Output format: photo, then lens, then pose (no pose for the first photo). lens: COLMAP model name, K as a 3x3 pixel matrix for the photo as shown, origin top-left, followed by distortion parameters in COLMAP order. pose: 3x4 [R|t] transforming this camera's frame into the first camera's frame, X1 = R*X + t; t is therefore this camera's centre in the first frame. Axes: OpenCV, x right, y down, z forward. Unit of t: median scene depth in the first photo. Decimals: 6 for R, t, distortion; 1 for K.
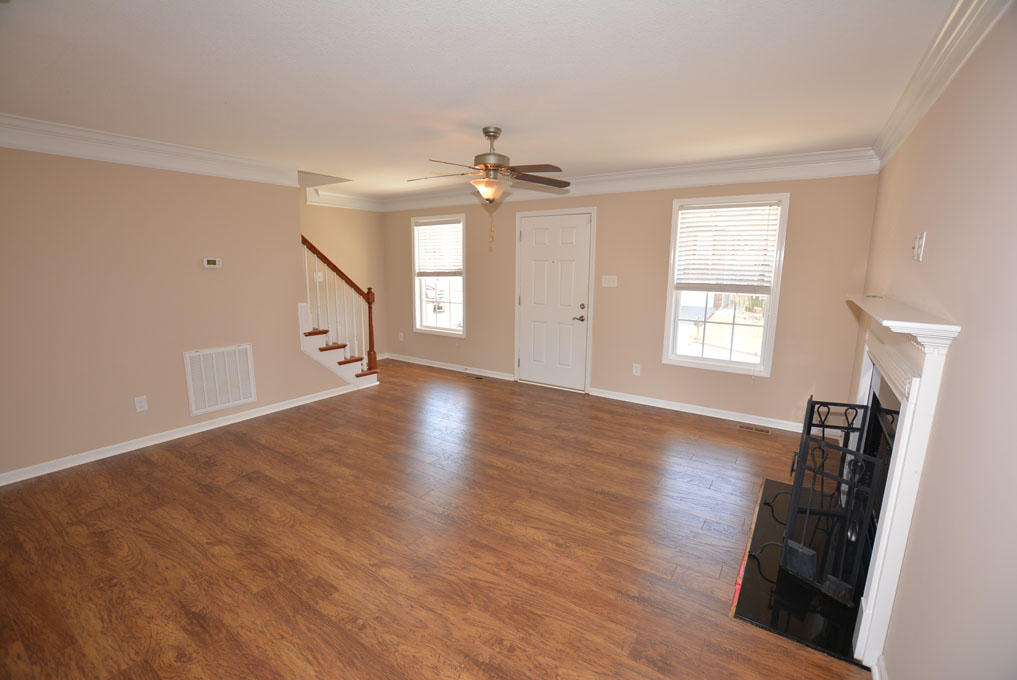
lens RADIAL K [[448.7, 0, 506.8], [0, 448.7, 340.7], [0, 0, 1]] dist [-0.035915, 0.006122]
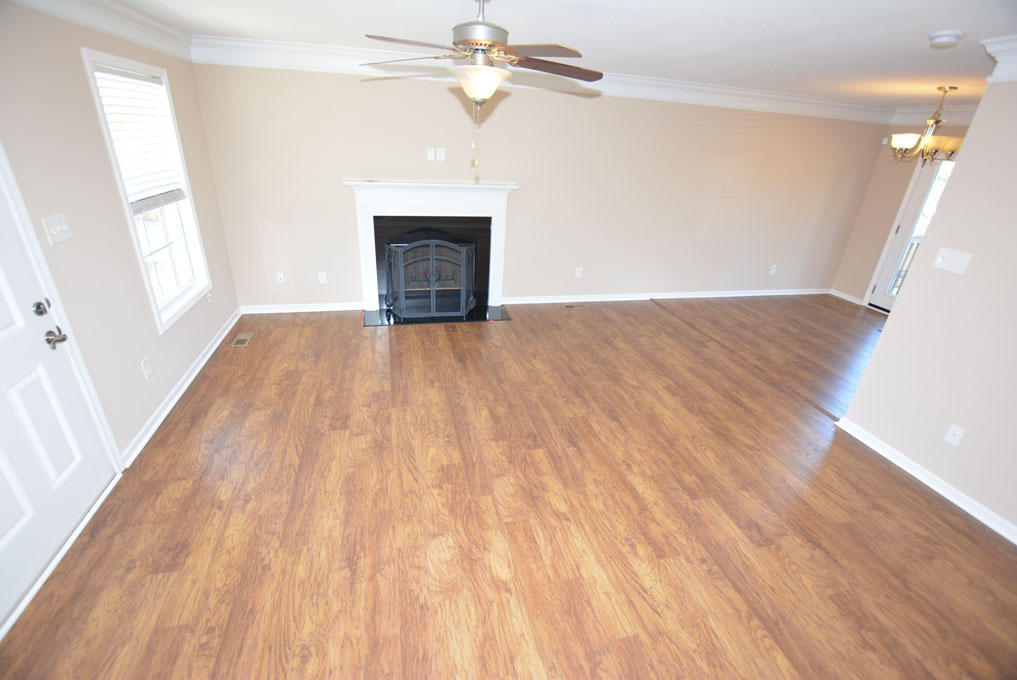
lens RADIAL K [[448.7, 0, 503.9], [0, 448.7, 342.2], [0, 0, 1]] dist [-0.035915, 0.006122]
pose [[-0.740750, -0.326175, 0.587281, -0.470921], [0.057326, 0.840335, 0.539027, -0.303963], [-0.669330, 0.432951, -0.603780, 1.267951]]
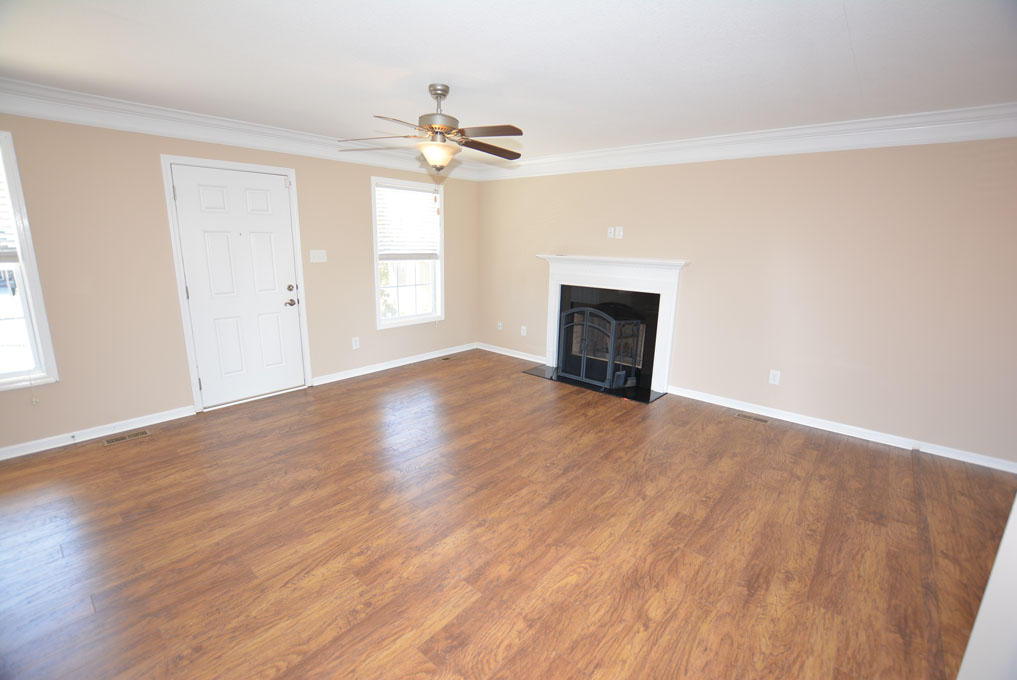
lens RADIAL K [[448.7, 0, 506.7], [0, 448.7, 338.9], [0, 0, 1]] dist [-0.035915, 0.006122]
pose [[0.118937, -0.219957, 0.968232, -0.797551], [0.154235, 0.967409, 0.200824, -0.116376], [-0.980849, 0.125450, 0.148986, 0.640910]]
